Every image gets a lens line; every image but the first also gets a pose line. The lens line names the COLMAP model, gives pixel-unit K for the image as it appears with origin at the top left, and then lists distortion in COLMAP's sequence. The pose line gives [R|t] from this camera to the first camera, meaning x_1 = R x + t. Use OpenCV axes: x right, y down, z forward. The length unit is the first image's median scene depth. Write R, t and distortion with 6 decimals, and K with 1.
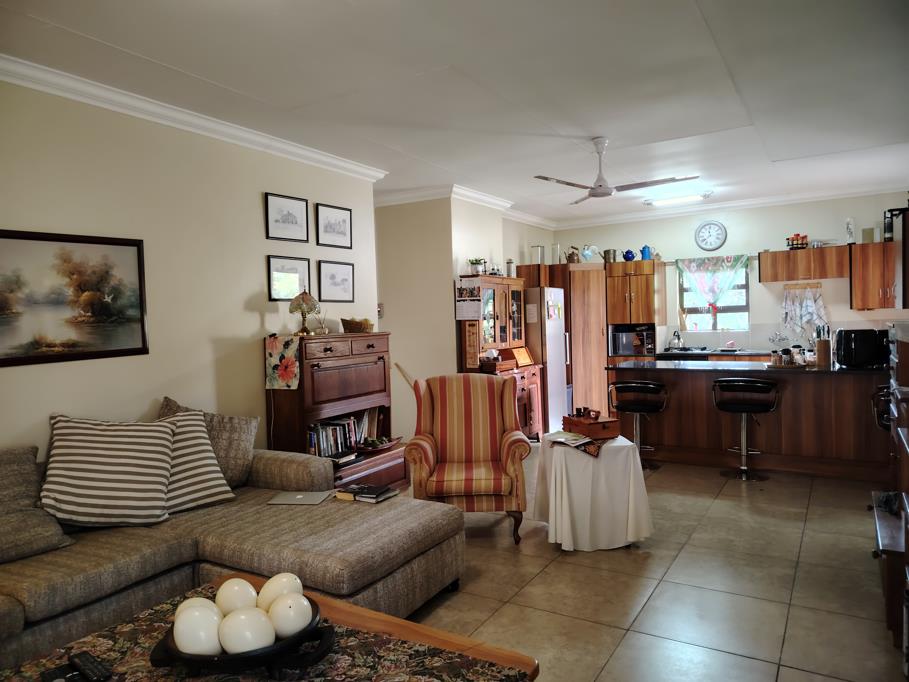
lens RADIAL K [[619.9, 0, 434.5], [0, 619.9, 343.7], [0, 0, 1]] dist [0.005836, -0.004699]
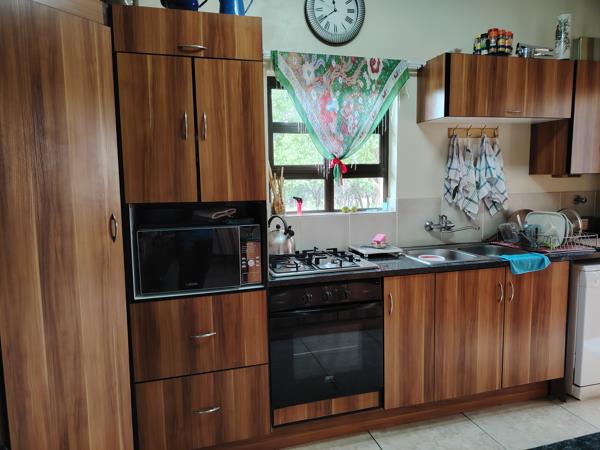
lens RADIAL K [[409.2, 0, 286.8], [0, 409.2, 226.8], [0, 0, 1]] dist [0.005836, -0.004699]
pose [[0.662875, -0.063171, 0.746061, 0.195262], [0.017486, 0.997469, 0.068922, -0.036622], [-0.748526, -0.032641, 0.662301, 0.883591]]
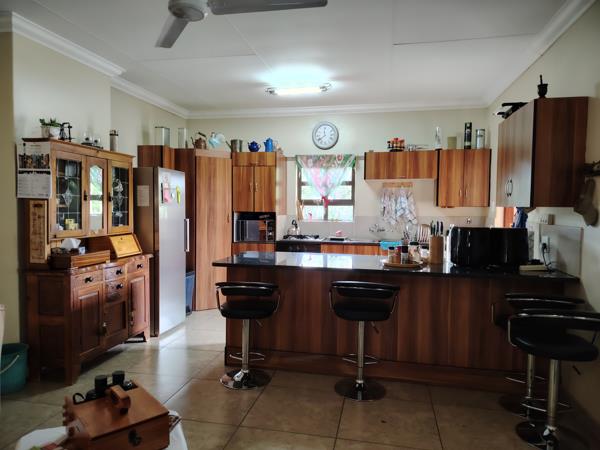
lens RADIAL K [[409.2, 0, 286.8], [0, 409.2, 226.8], [0, 0, 1]] dist [0.005836, -0.004699]
pose [[0.938999, 0.025578, 0.342968, 0.143363], [-0.028628, 0.999583, 0.003830, -0.012432], [-0.342727, -0.013415, 0.939339, 0.358958]]
